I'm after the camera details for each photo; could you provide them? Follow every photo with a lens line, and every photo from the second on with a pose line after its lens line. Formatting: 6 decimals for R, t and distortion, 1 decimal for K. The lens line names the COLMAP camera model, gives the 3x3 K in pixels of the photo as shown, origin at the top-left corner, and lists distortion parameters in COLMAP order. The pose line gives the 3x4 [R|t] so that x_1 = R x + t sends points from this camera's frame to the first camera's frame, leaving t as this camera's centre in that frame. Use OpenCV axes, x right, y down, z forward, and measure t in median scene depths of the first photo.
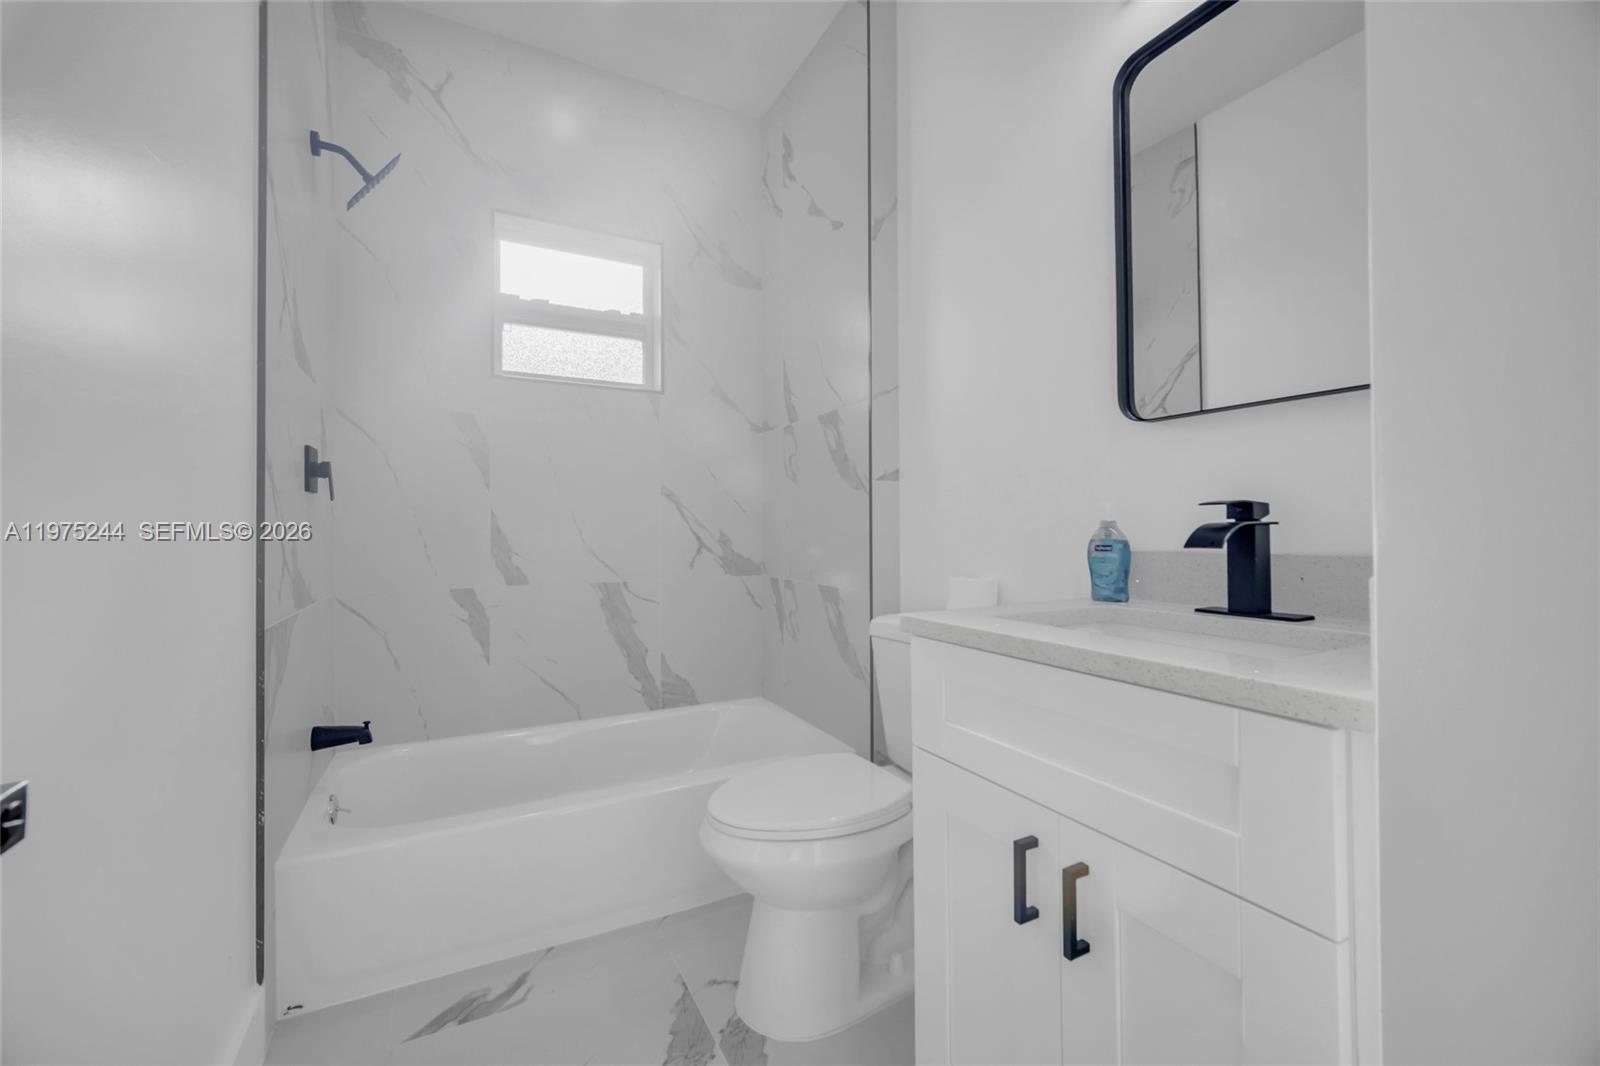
lens RADIAL K [[644.0, 0, 788.7], [0, 644.0, 519.3], [0, 0, 1]] dist [0.001016, 0.000059]
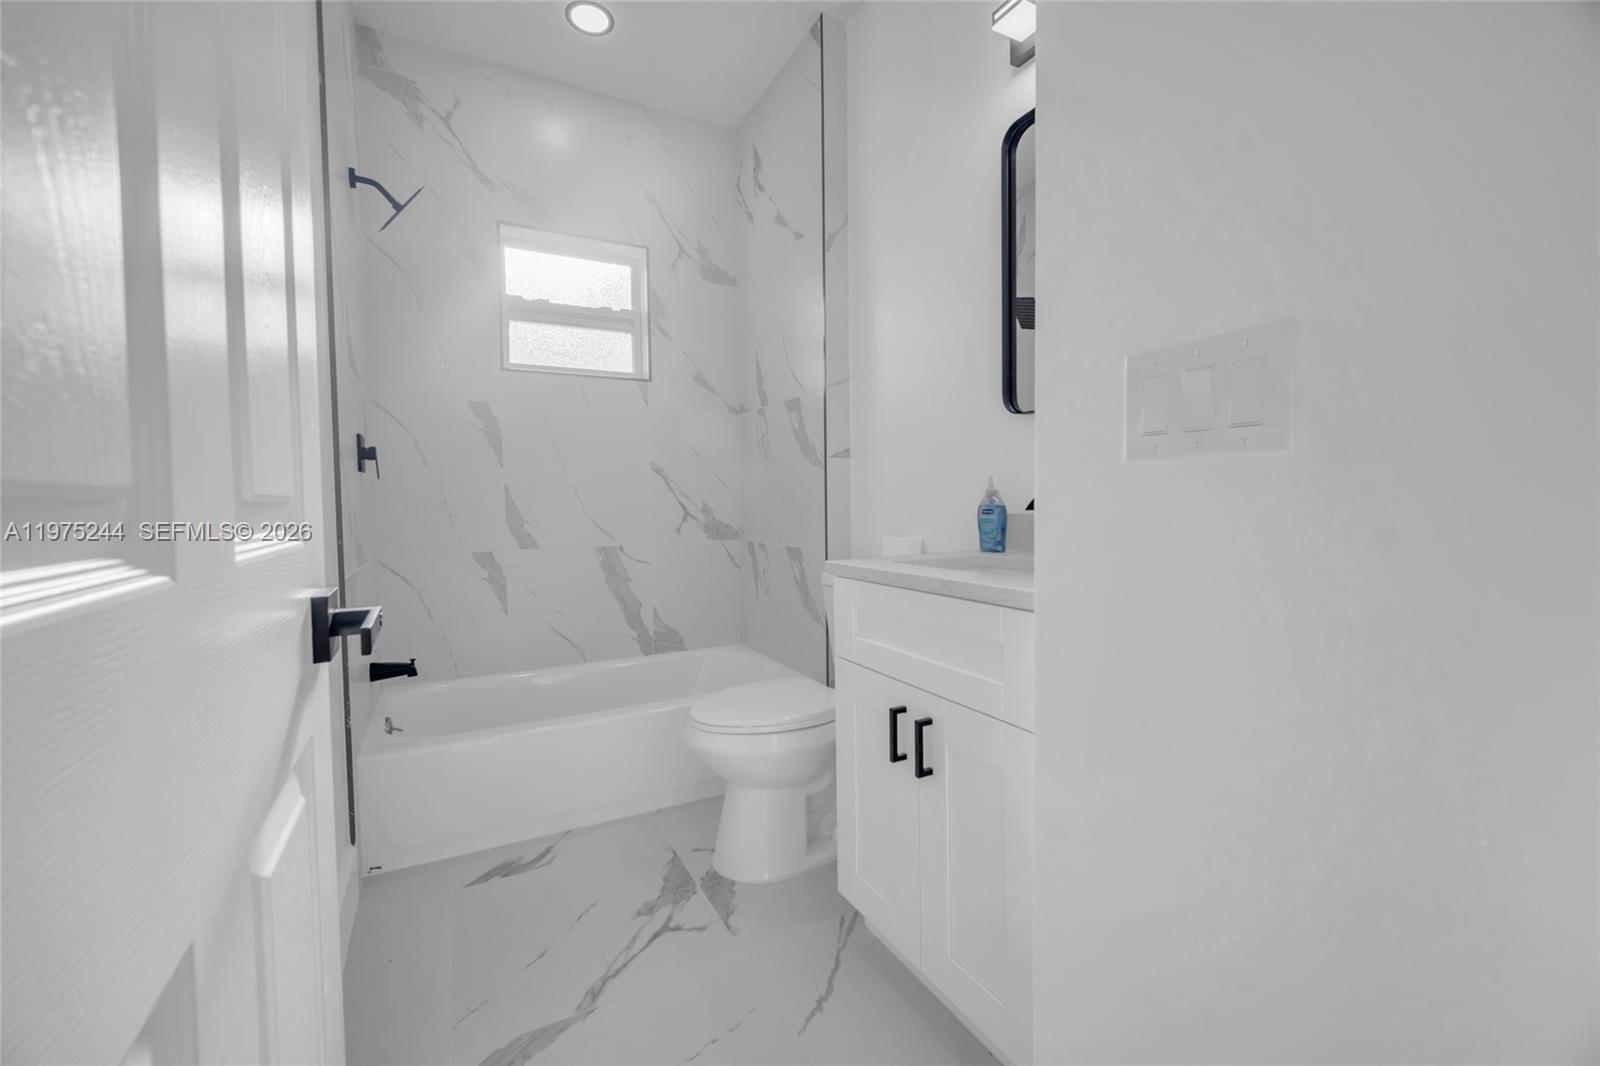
lens RADIAL K [[644.0, 0, 788.7], [0, 644.0, 519.3], [0, 0, 1]] dist [0.001016, 0.000059]
pose [[0.999908, -0.008911, 0.010190, 0.043788], [0.008421, 0.998855, 0.047097, -0.002974], [-0.010598, -0.047007, 0.998838, -0.189011]]
